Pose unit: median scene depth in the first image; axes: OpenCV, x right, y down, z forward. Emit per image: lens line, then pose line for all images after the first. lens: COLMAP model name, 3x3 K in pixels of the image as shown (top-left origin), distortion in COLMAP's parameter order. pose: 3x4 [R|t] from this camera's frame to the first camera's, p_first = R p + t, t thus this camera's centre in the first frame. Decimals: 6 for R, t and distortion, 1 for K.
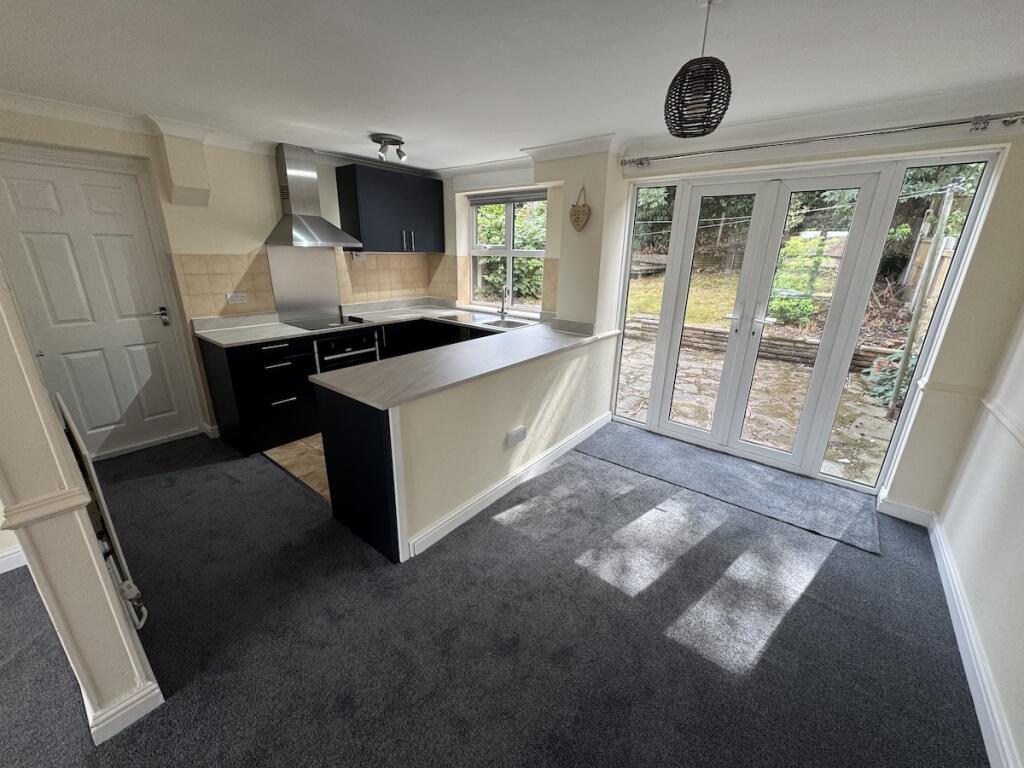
lens RADIAL K [[407.5, 0, 512.0], [0, 407.5, 384.0], [0, 0, 1]] dist [-0.001113, -0.000178]
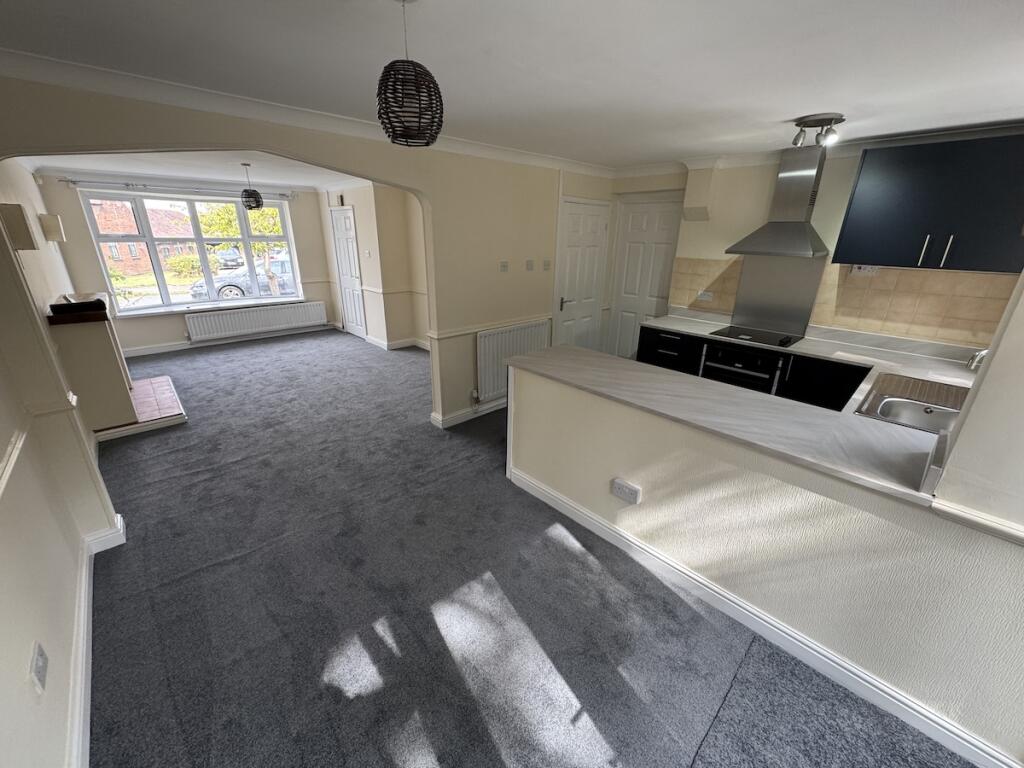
lens RADIAL K [[407.5, 0, 512.0], [0, 407.5, 384.0], [0, 0, 1]] dist [-0.001113, -0.000178]
pose [[-0.140064, 0.324014, -0.935626, 0.499006], [-0.328683, 0.876144, 0.352619, -0.183503], [0.933997, 0.356913, -0.016219, 0.487414]]
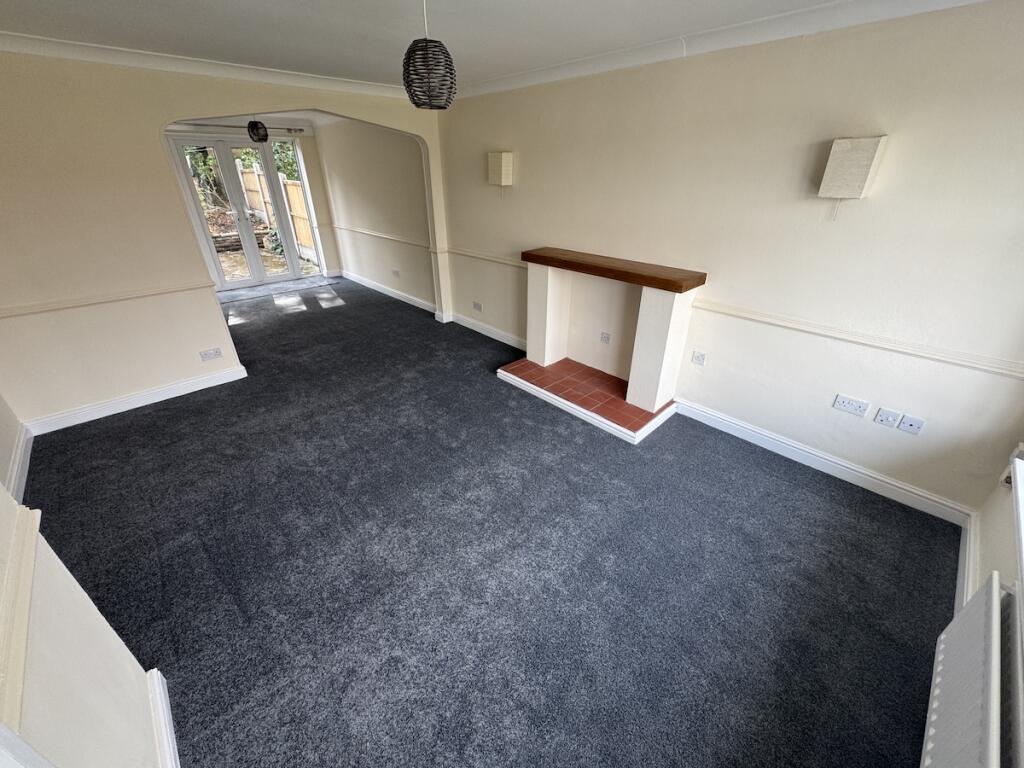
lens RADIAL K [[407.5, 0, 512.0], [0, 407.5, 384.0], [0, 0, 1]] dist [-0.001113, -0.000178]
pose [[0.136373, -0.478044, 0.867685, -1.058739], [0.316837, 0.850911, 0.419005, 0.110399], [-0.938625, 0.217774, 0.267503, -0.471201]]
